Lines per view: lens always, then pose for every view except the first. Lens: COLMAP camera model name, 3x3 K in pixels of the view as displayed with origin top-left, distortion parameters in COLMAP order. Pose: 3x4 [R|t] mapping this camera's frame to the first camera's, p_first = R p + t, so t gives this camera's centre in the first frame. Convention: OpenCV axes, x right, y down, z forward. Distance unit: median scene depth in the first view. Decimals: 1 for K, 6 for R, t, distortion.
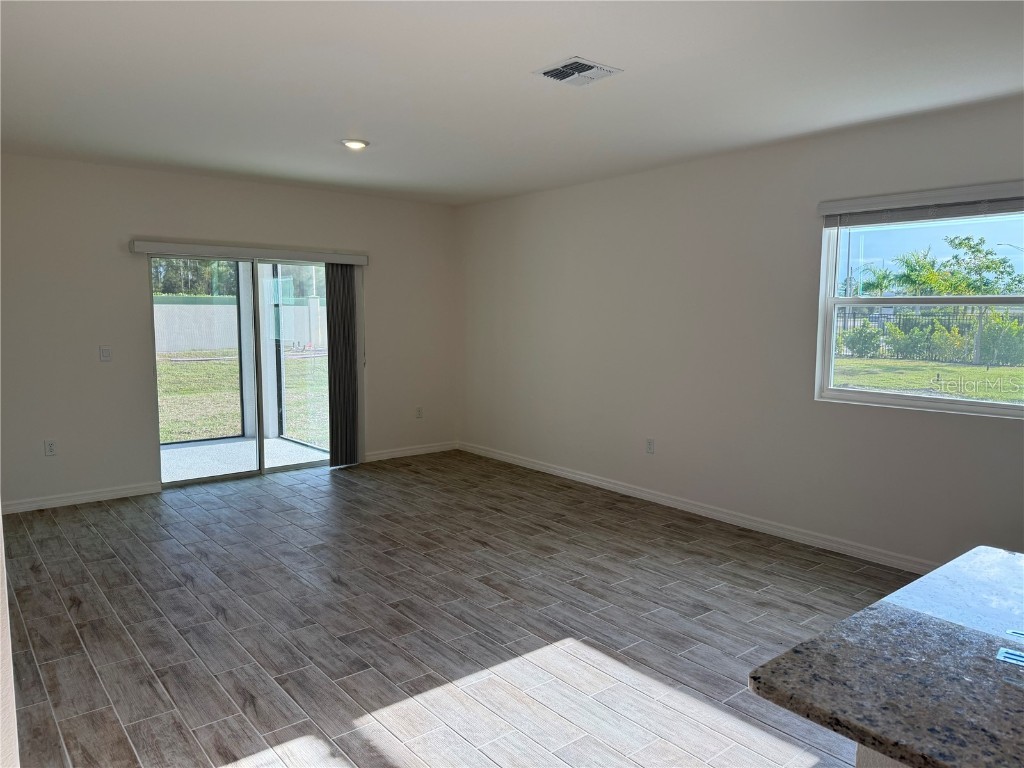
lens RADIAL K [[713.2, 0, 517.9], [0, 713.2, 391.7], [0, 0, 1]] dist [0.052940, -0.035878]
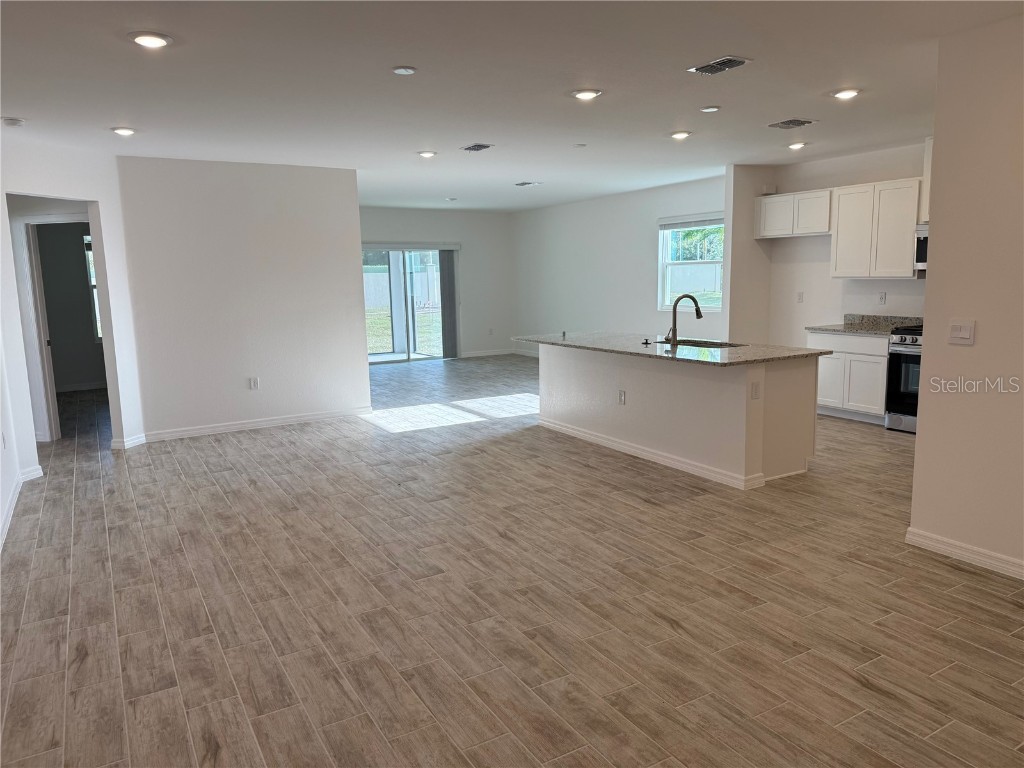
lens RADIAL K [[713.2, 0, 510.2], [0, 713.2, 381.3], [0, 0, 1]] dist [0.052940, -0.035878]
pose [[0.985987, -0.010166, -0.166514, 0.209448], [0.018016, 0.998793, 0.045701, 0.075556], [0.165849, -0.048060, 0.984979, -0.771110]]
